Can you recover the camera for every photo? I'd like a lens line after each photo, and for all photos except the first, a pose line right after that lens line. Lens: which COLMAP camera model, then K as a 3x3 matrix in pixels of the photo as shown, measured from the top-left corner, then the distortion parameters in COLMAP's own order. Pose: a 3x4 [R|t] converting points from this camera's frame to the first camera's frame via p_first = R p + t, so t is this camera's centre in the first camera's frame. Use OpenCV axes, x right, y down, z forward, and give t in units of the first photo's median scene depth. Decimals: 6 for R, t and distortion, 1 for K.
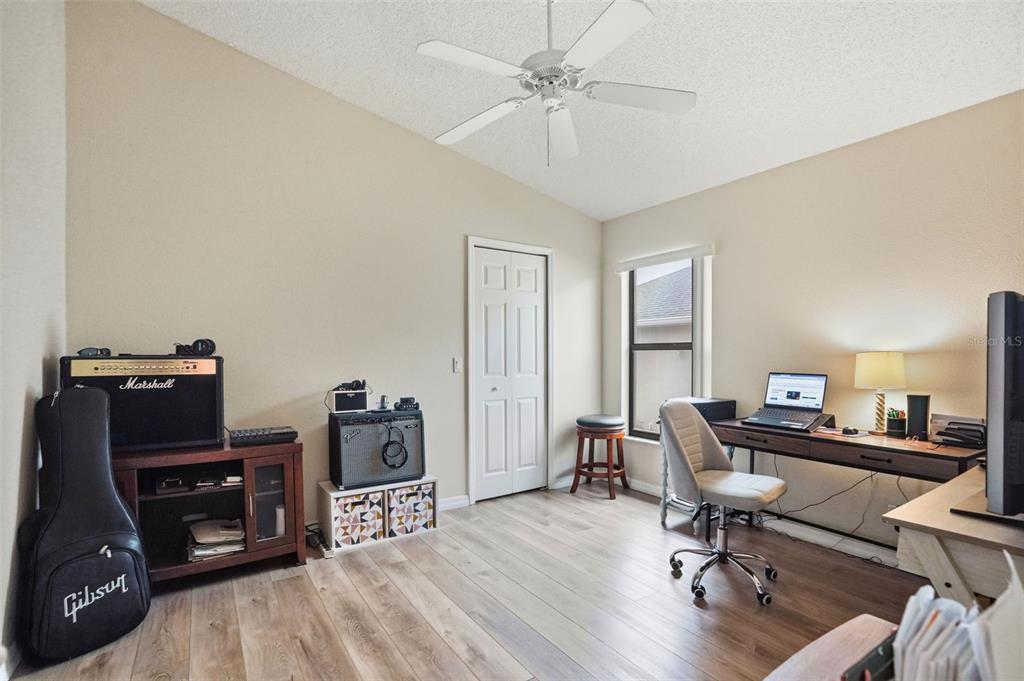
lens RADIAL K [[501.1, 0, 513.8], [0, 501.1, 362.6], [0, 0, 1]] dist [-0.001247, -0.000038]
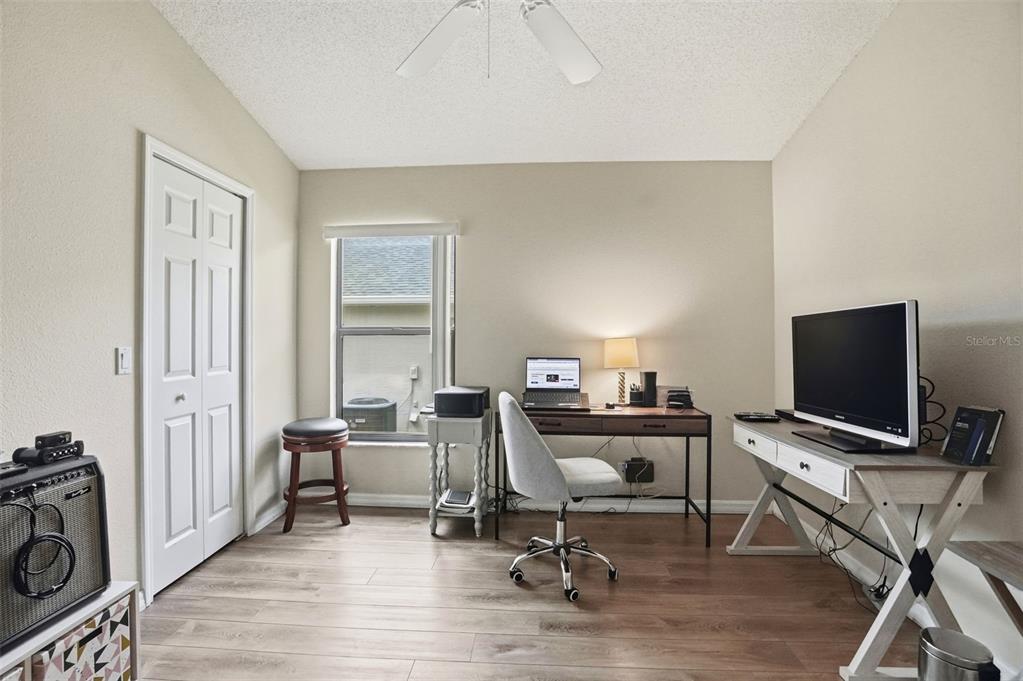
lens RADIAL K [[501.0, 0, 507.6], [0, 501.0, 334.7], [0, 0, 1]] dist [-0.049524, 0.026817]
pose [[0.611934, 0.005905, 0.790887, -0.327776], [0.015008, 0.999705, -0.019077, -0.008324], [-0.790766, 0.023544, 0.611665, 0.392165]]
